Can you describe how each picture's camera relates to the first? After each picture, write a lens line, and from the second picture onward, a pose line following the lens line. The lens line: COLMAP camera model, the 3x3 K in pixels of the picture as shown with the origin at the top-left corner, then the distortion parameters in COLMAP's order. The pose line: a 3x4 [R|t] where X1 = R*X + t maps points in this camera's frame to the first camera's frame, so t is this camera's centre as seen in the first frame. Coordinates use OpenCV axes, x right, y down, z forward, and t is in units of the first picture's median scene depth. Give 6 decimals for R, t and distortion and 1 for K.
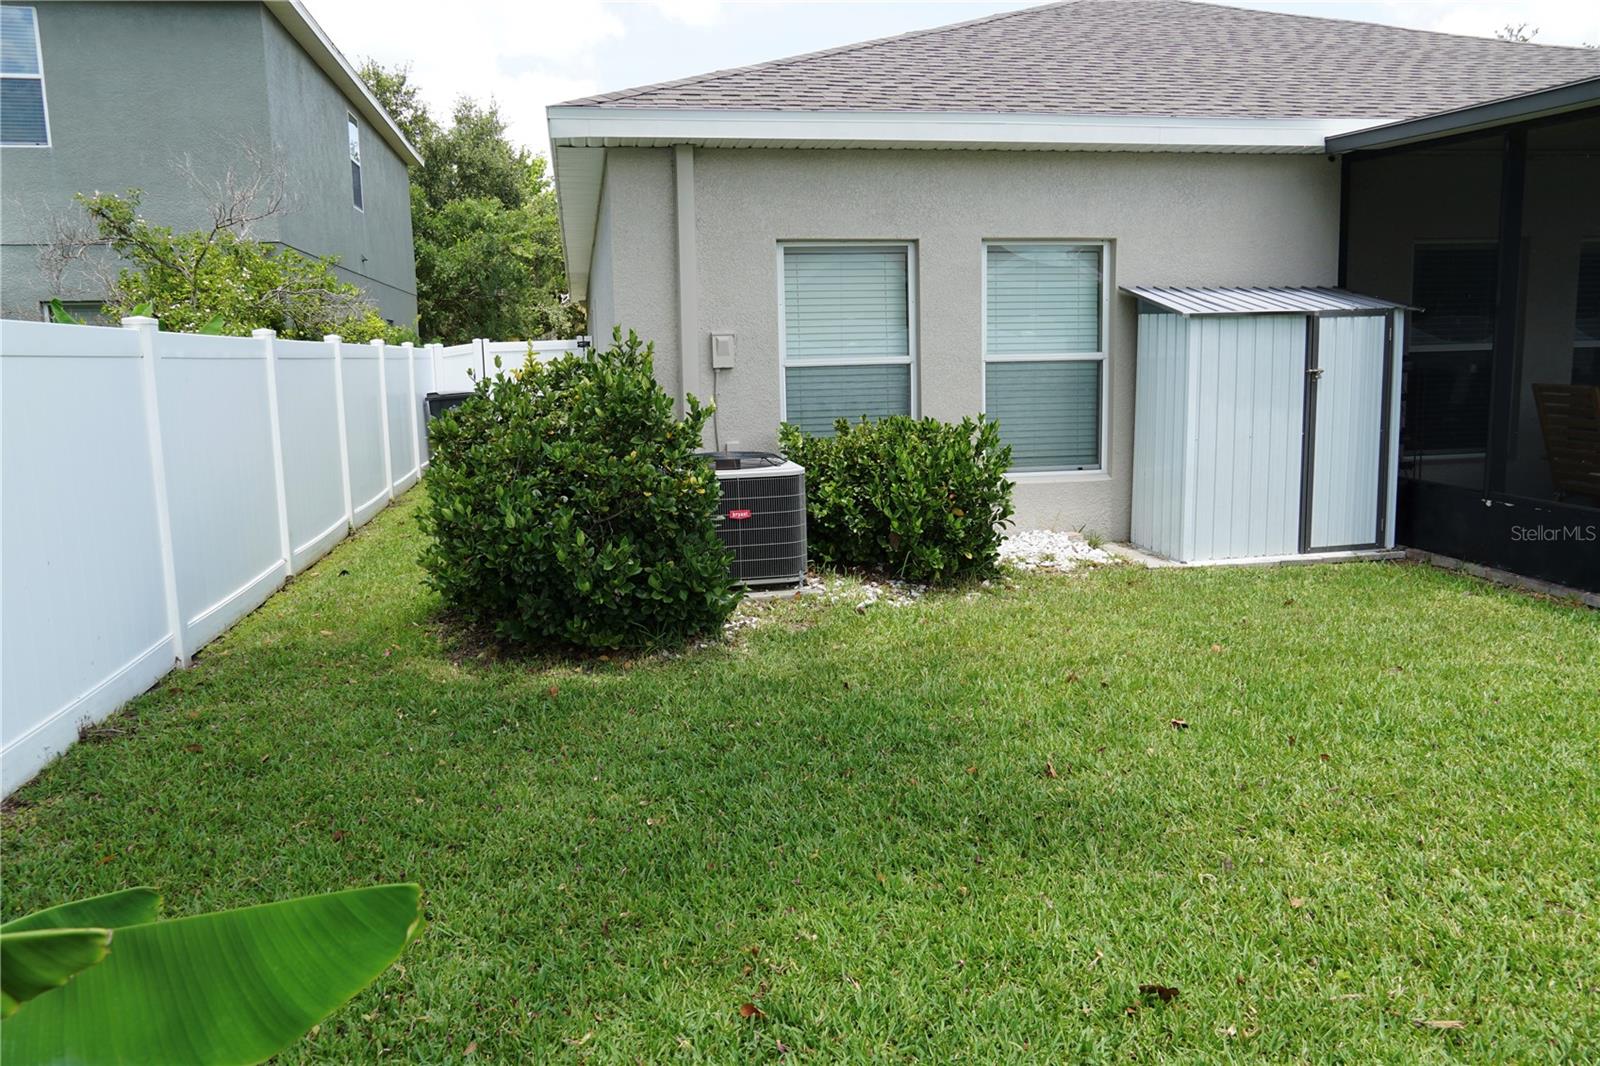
lens RADIAL K [[1196.1, 0, 803.7], [0, 1196.1, 534.9], [0, 0, 1]] dist [-0.052137, 0.056247]
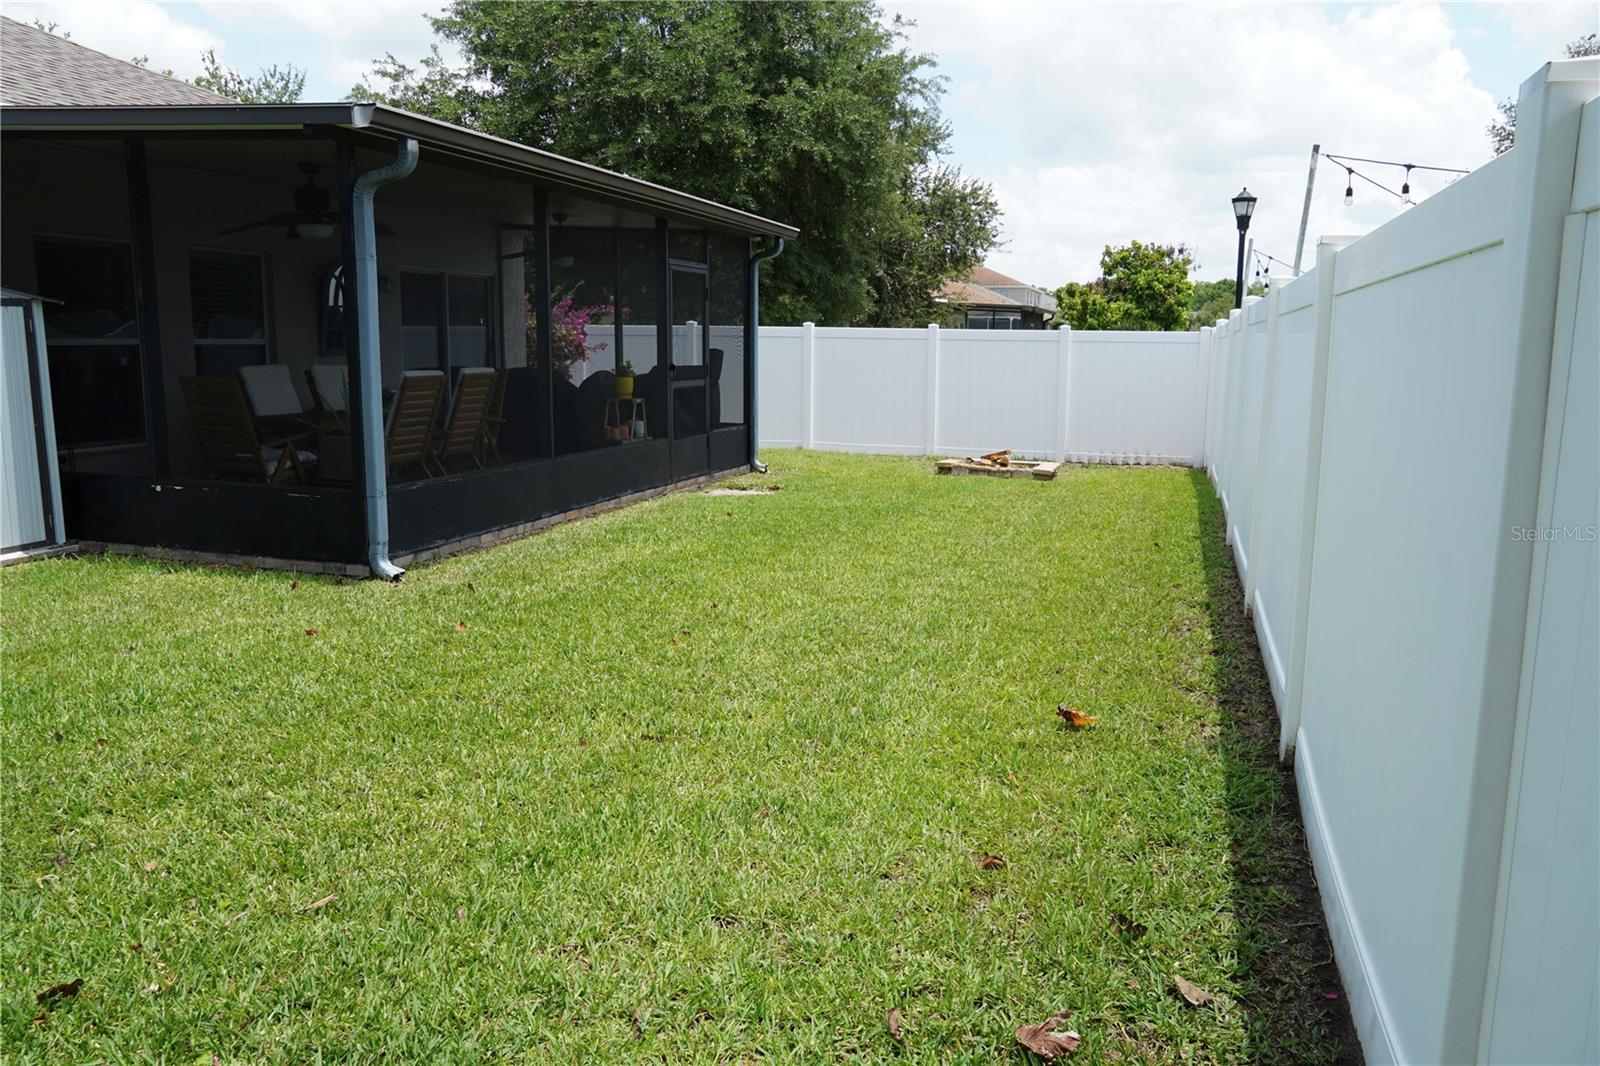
lens RADIAL K [[1196.1, 0, 791.8], [0, 1196.1, 538.0], [0, 0, 1]] dist [-0.052137, 0.056247]
pose [[0.468945, -0.116747, 0.875477, -0.142984], [0.114720, 0.990880, 0.070687, 0.011930], [-0.875745, 0.067287, 0.478062, -0.006642]]
